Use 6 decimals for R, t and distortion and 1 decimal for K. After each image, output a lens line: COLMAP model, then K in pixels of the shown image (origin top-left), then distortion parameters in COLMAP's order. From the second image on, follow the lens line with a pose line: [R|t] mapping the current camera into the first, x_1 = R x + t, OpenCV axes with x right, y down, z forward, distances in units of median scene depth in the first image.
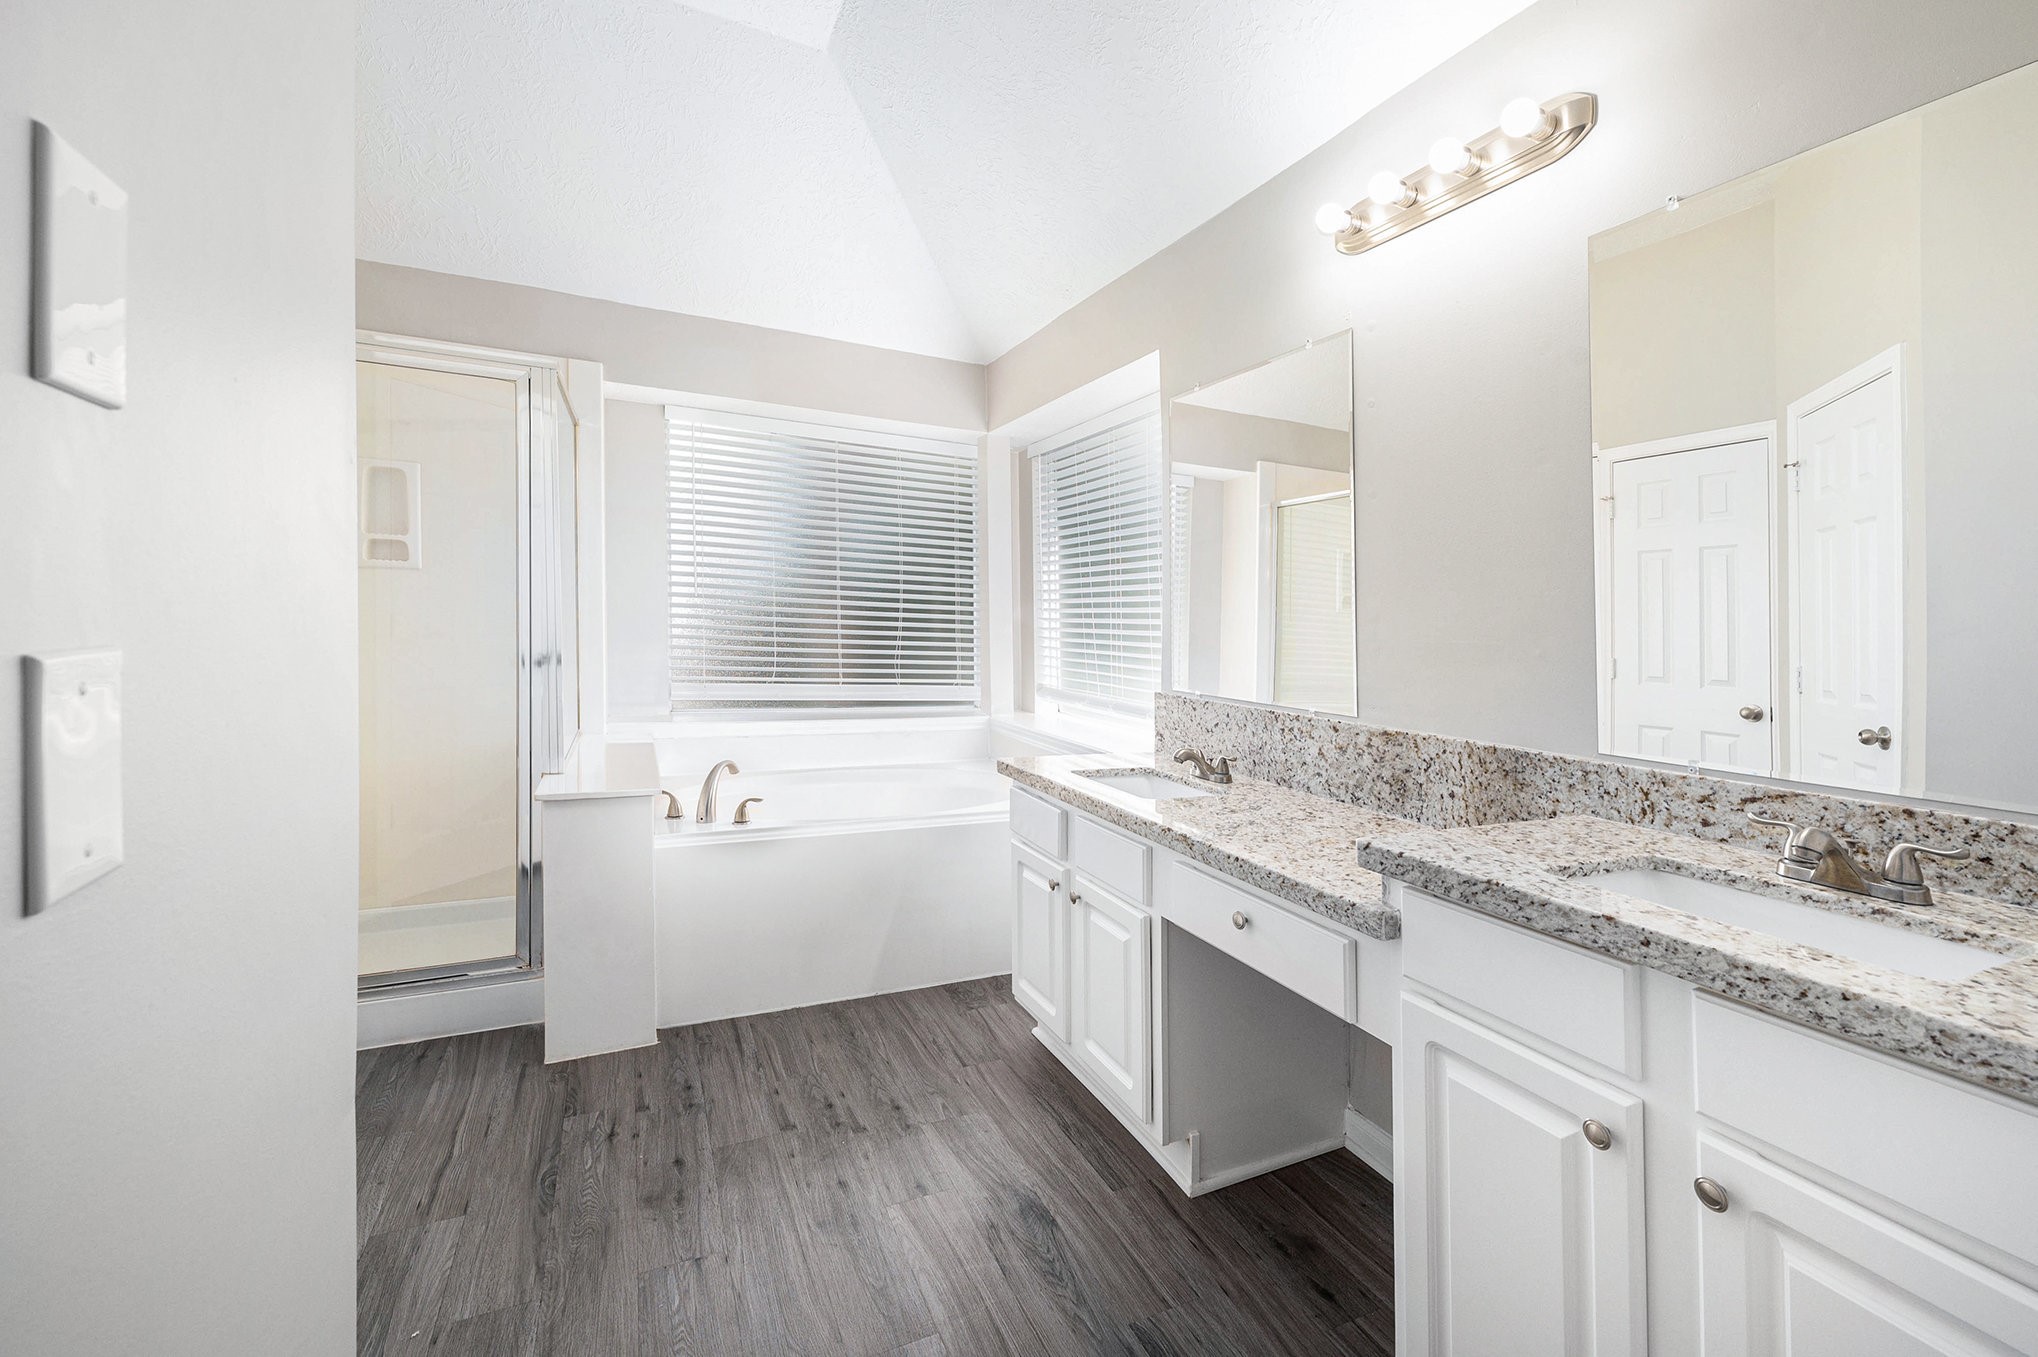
lens RADIAL K [[837.5, 0, 1021.2], [0, 837.5, 656.1], [0, 0, 1]] dist [0.010579, 0.000062]
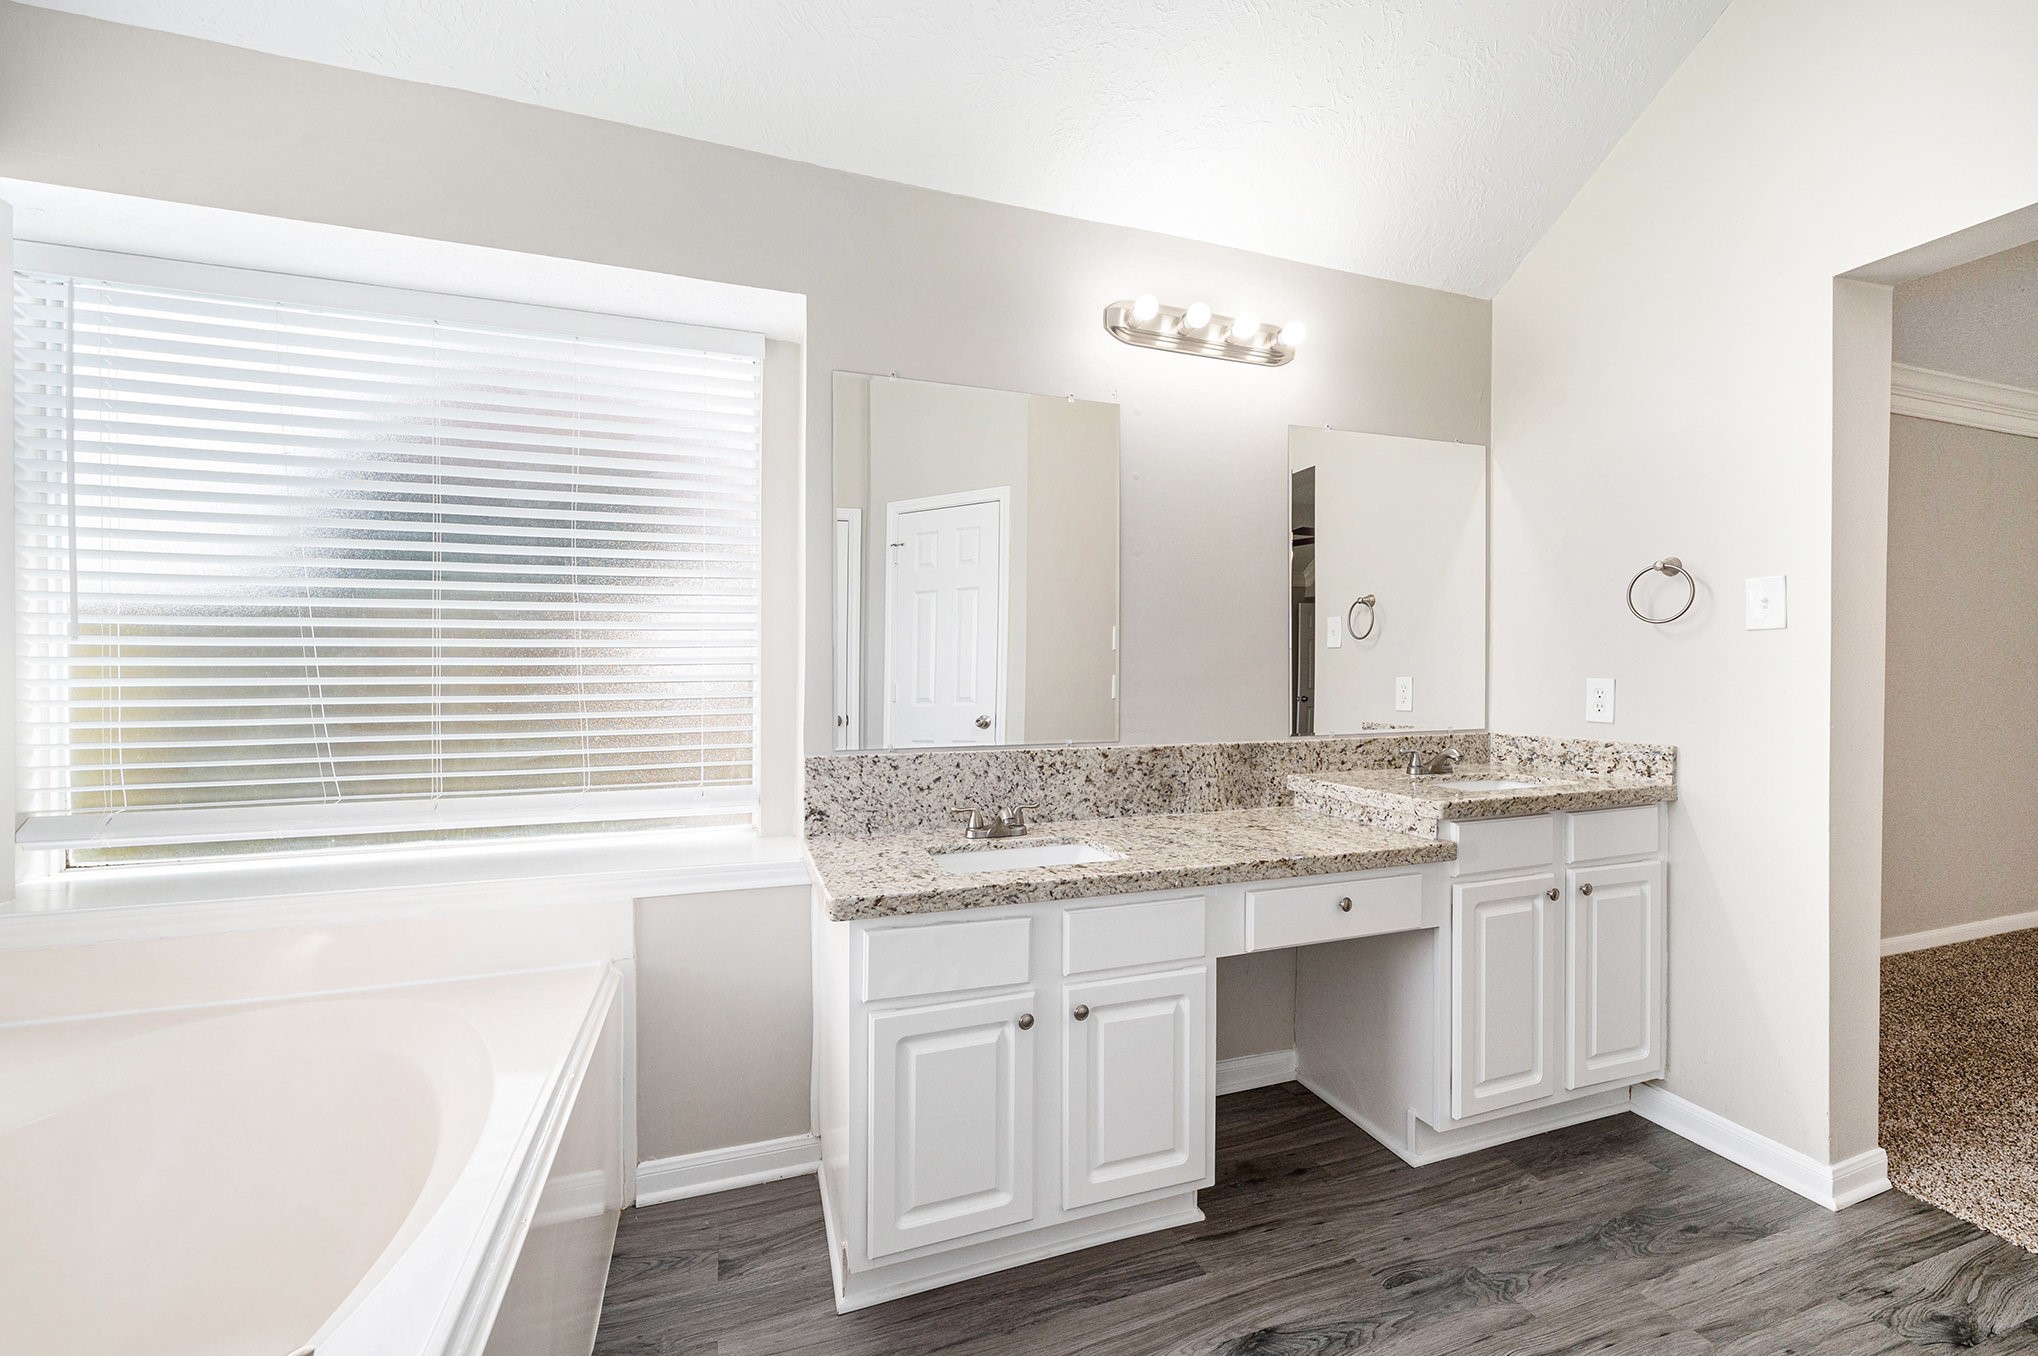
lens RADIAL K [[829.8, 0, 1021.6], [0, 829.8, 675.3], [0, 0, 1]] dist [0.006220, 0.000040]
pose [[0.101096, -0.041372, 0.994016, -0.790476], [0.041444, 0.998443, 0.037341, -0.070887], [-0.994013, 0.037421, 0.102653, 1.064009]]
